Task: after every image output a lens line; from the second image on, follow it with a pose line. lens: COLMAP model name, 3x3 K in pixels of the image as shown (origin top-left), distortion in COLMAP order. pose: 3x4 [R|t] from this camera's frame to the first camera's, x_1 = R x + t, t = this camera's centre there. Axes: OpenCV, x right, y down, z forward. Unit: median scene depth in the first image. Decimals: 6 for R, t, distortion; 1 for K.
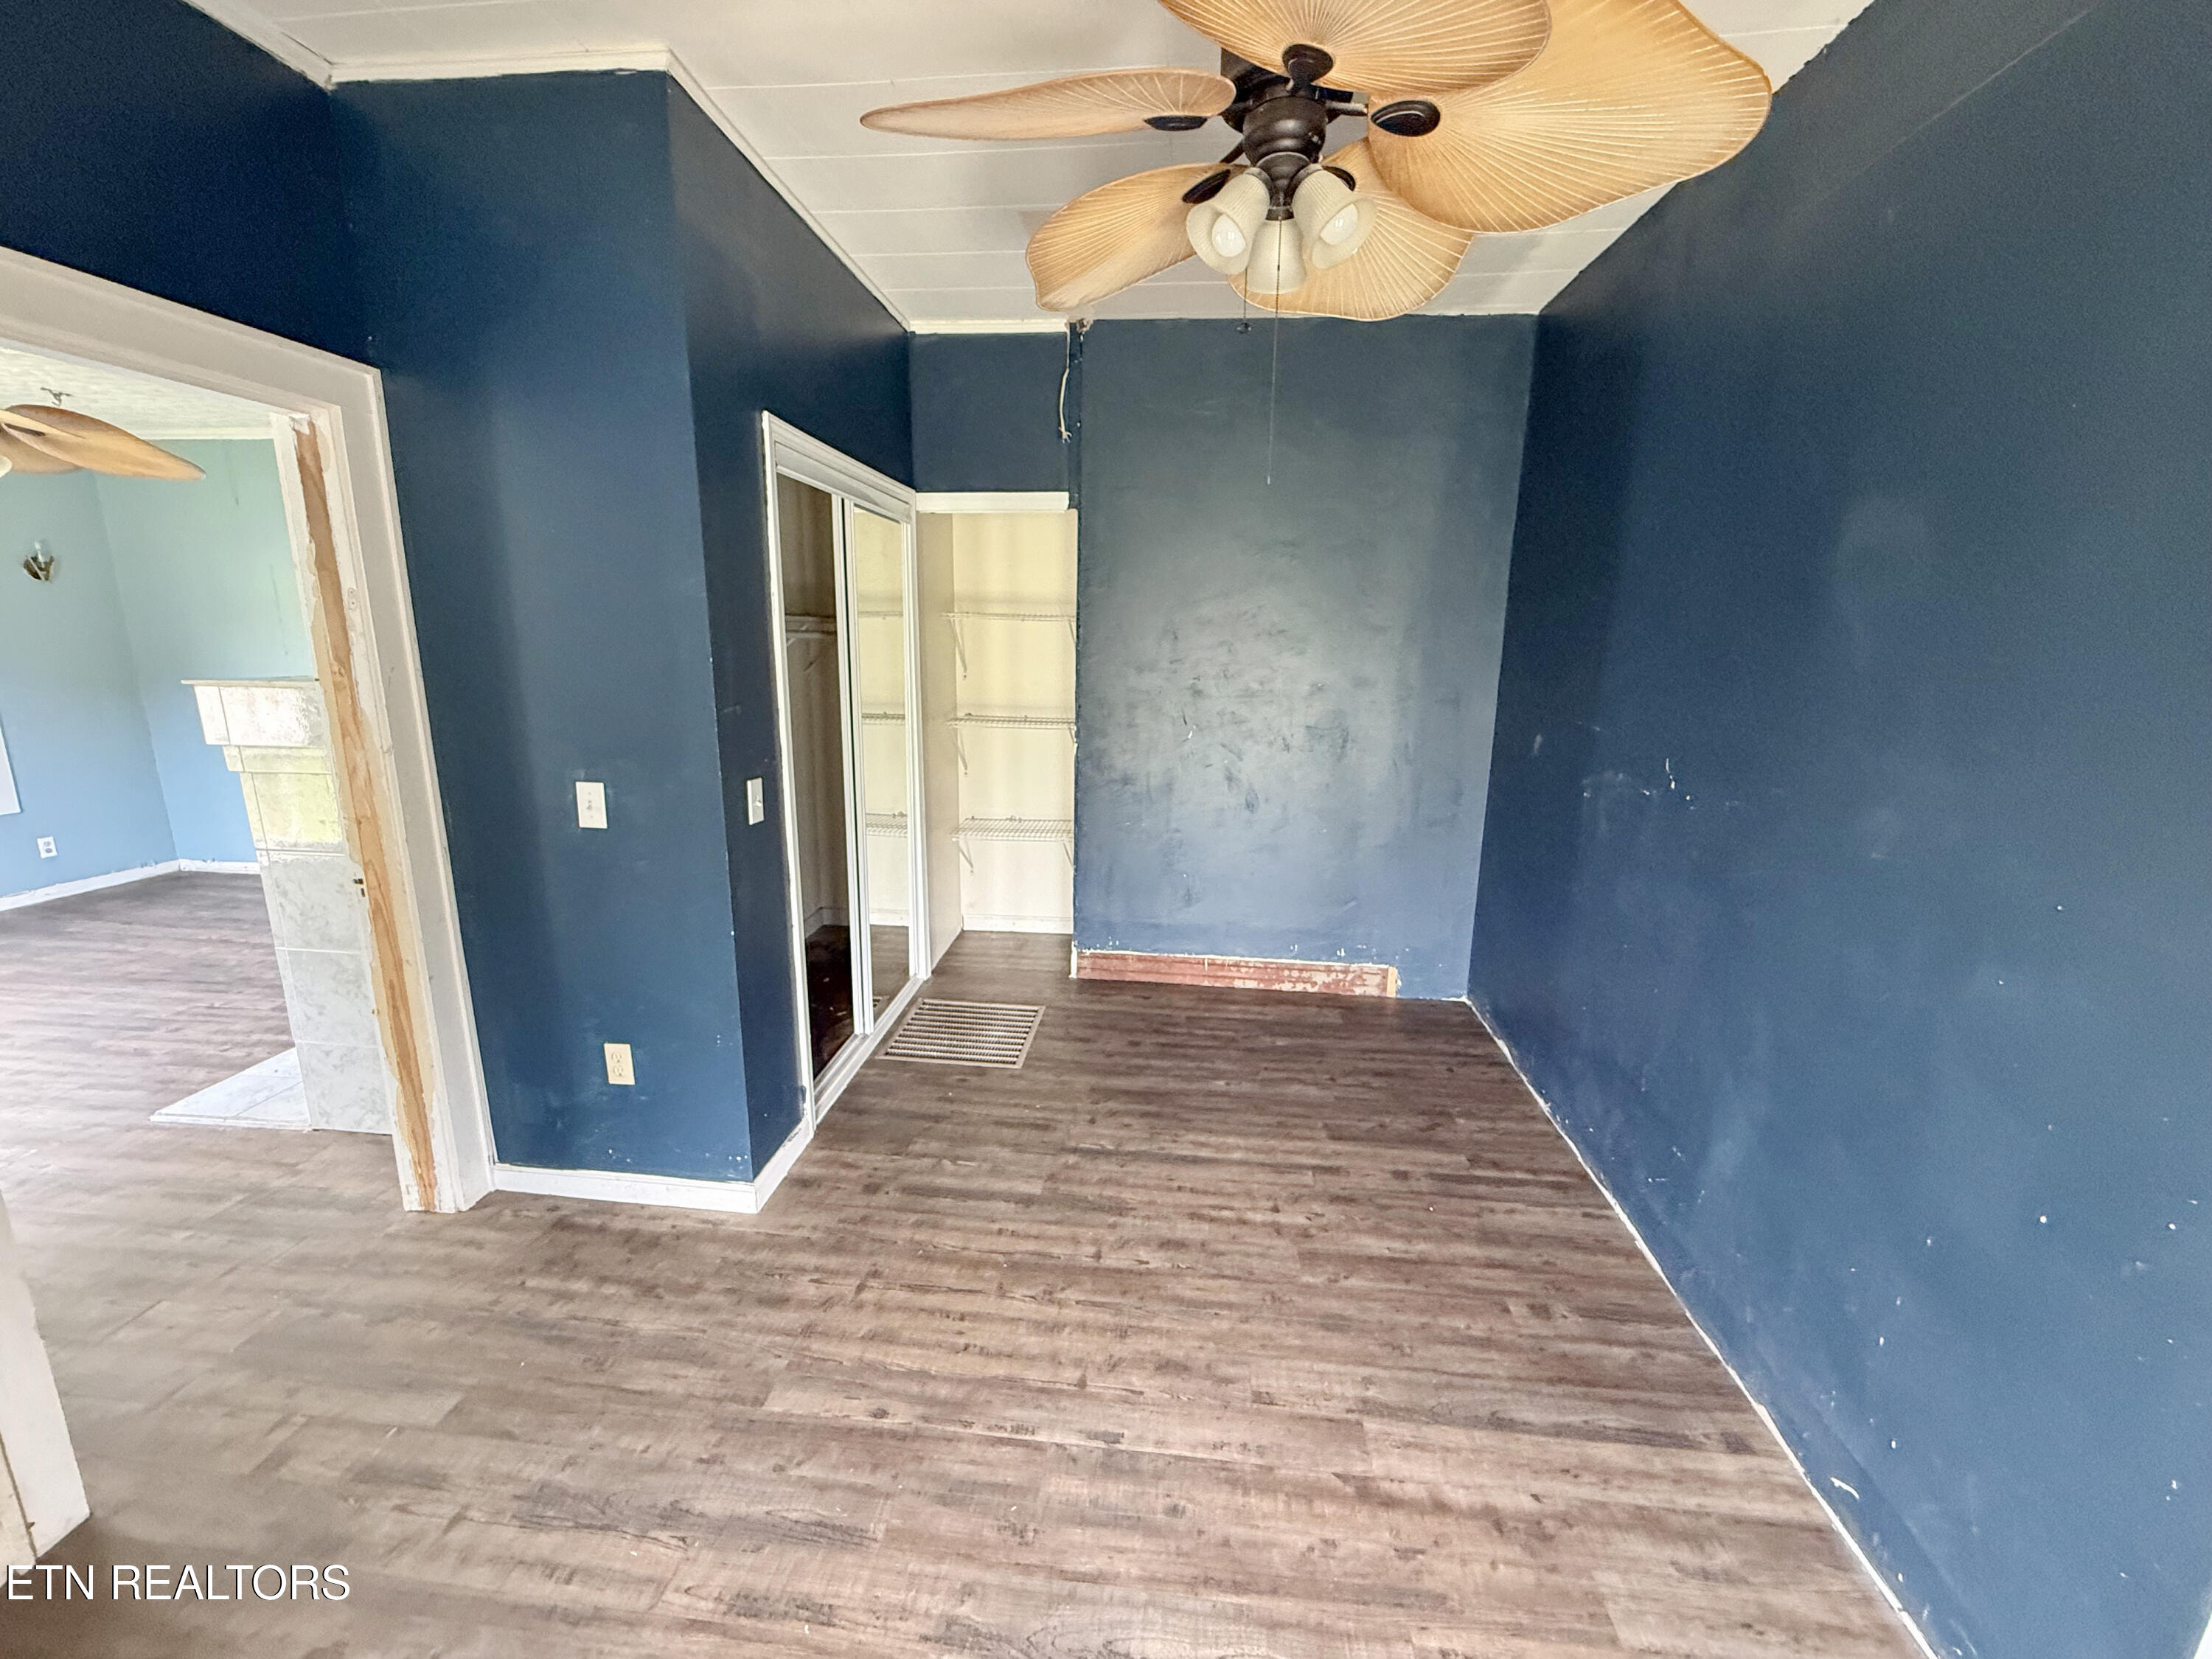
lens RADIAL K [[889.7, 0, 1102.9], [0, 889.7, 830.4], [0, 0, 1]] dist [0.000804, 0.000096]
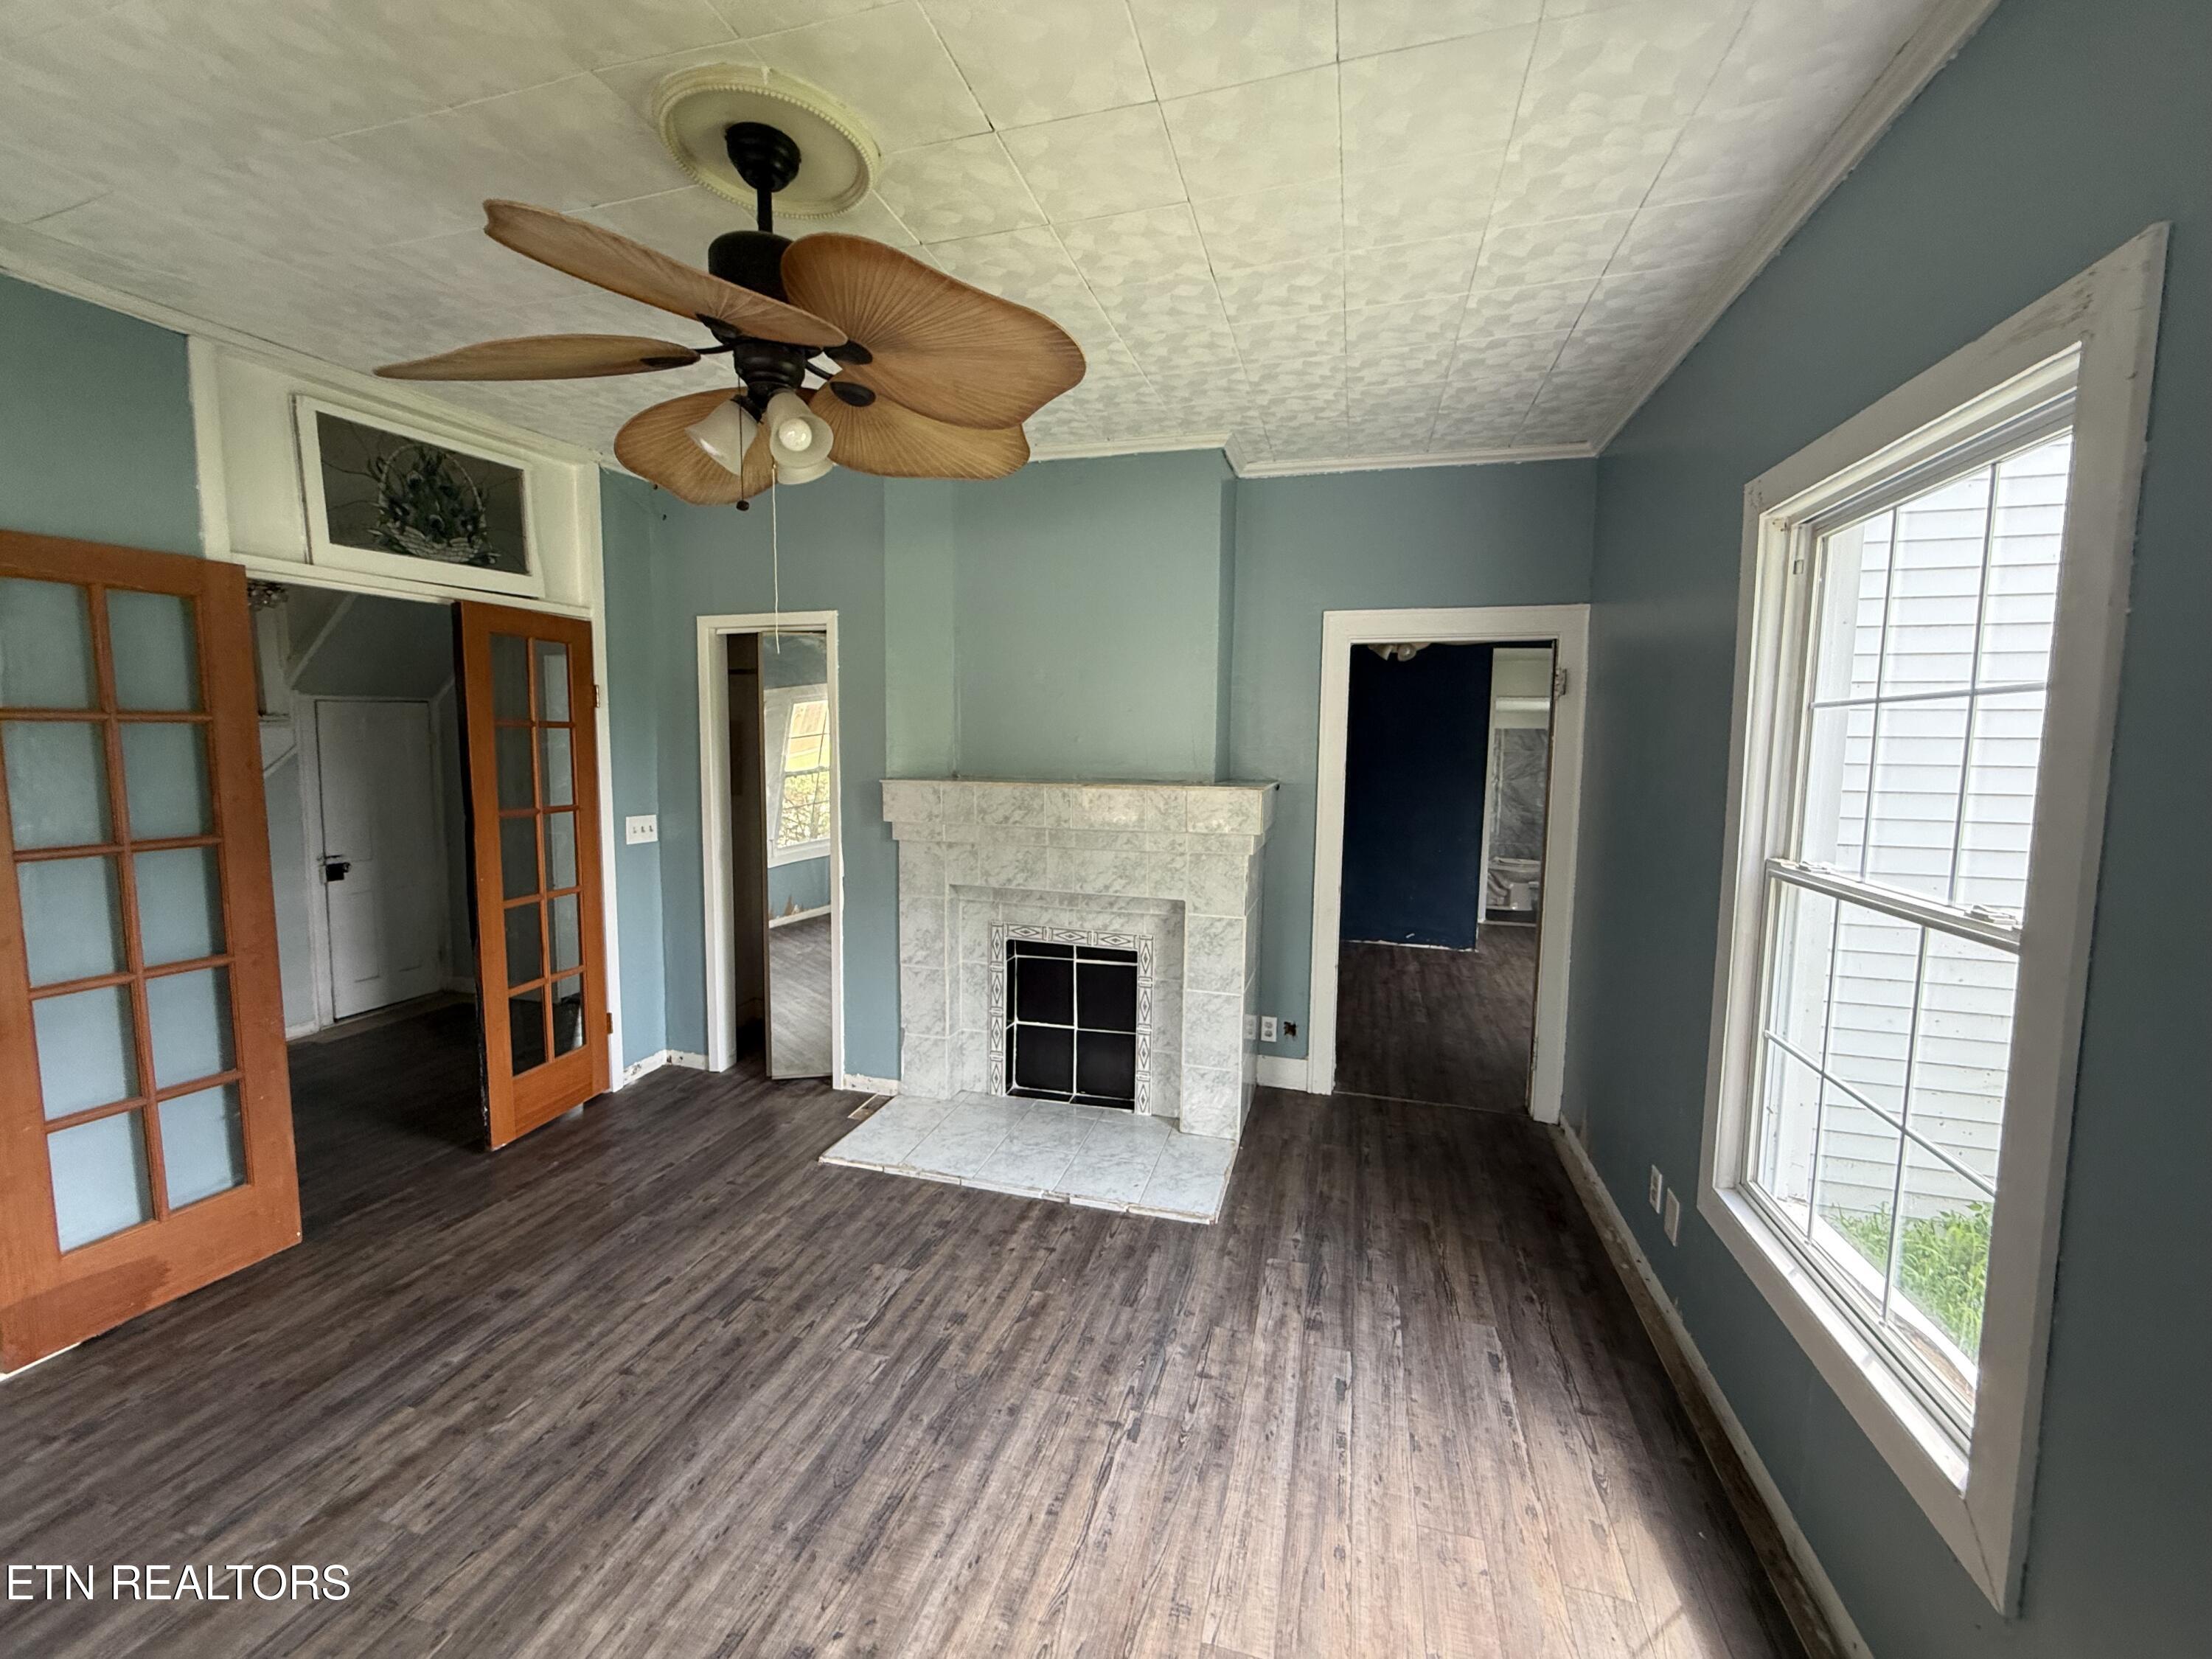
lens RADIAL K [[889.7, 0, 1103.7], [0, 889.7, 826.9], [0, 0, 1]] dist [0.000804, 0.000096]
pose [[0.175468, -0.104458, 0.978928, -1.722588], [0.197190, 0.977934, 0.069007, -0.184914], [-0.964535, 0.180927, 0.192194, 0.708493]]
